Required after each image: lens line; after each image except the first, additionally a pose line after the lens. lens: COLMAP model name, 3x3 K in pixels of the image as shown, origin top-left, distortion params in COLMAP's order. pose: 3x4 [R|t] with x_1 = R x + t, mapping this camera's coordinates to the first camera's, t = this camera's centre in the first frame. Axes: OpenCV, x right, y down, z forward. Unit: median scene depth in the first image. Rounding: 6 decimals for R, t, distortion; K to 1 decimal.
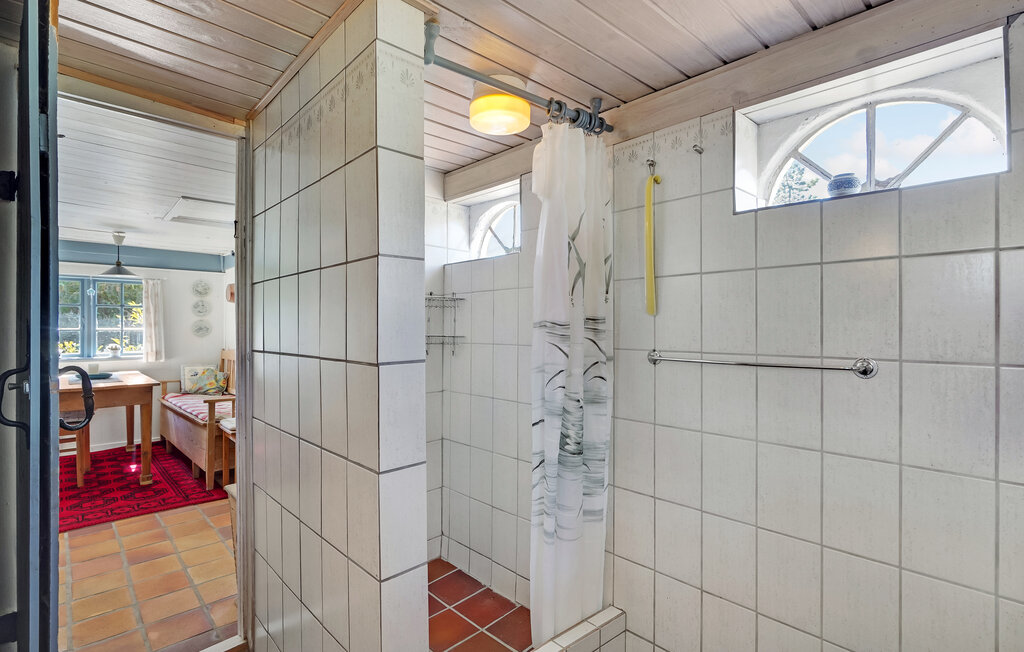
lens RADIAL K [[482.2, 0, 479.4], [0, 482.2, 328.5], [0, 0, 1]] dist [-0.003791, -0.000243]
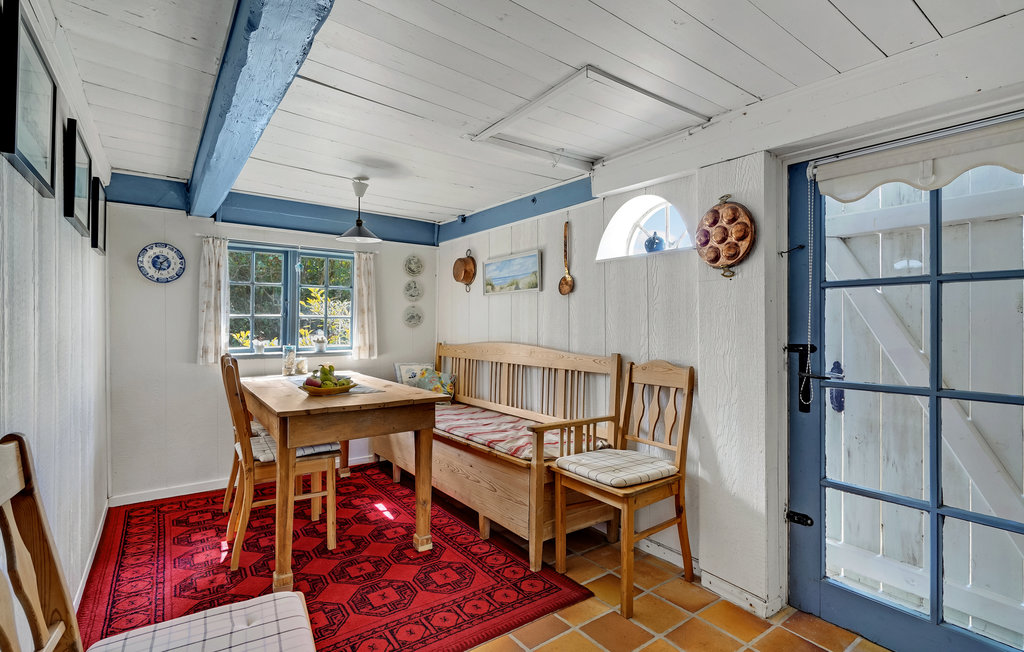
lens RADIAL K [[482.2, 0, 512.9], [0, 482.2, 324.1], [0, 0, 1]] dist [-0.003791, -0.000243]
pose [[0.994286, 0.010531, -0.106226, -0.366897], [-0.009765, 0.999922, 0.007732, 0.005037], [0.106299, -0.006650, 0.994312, 0.258112]]
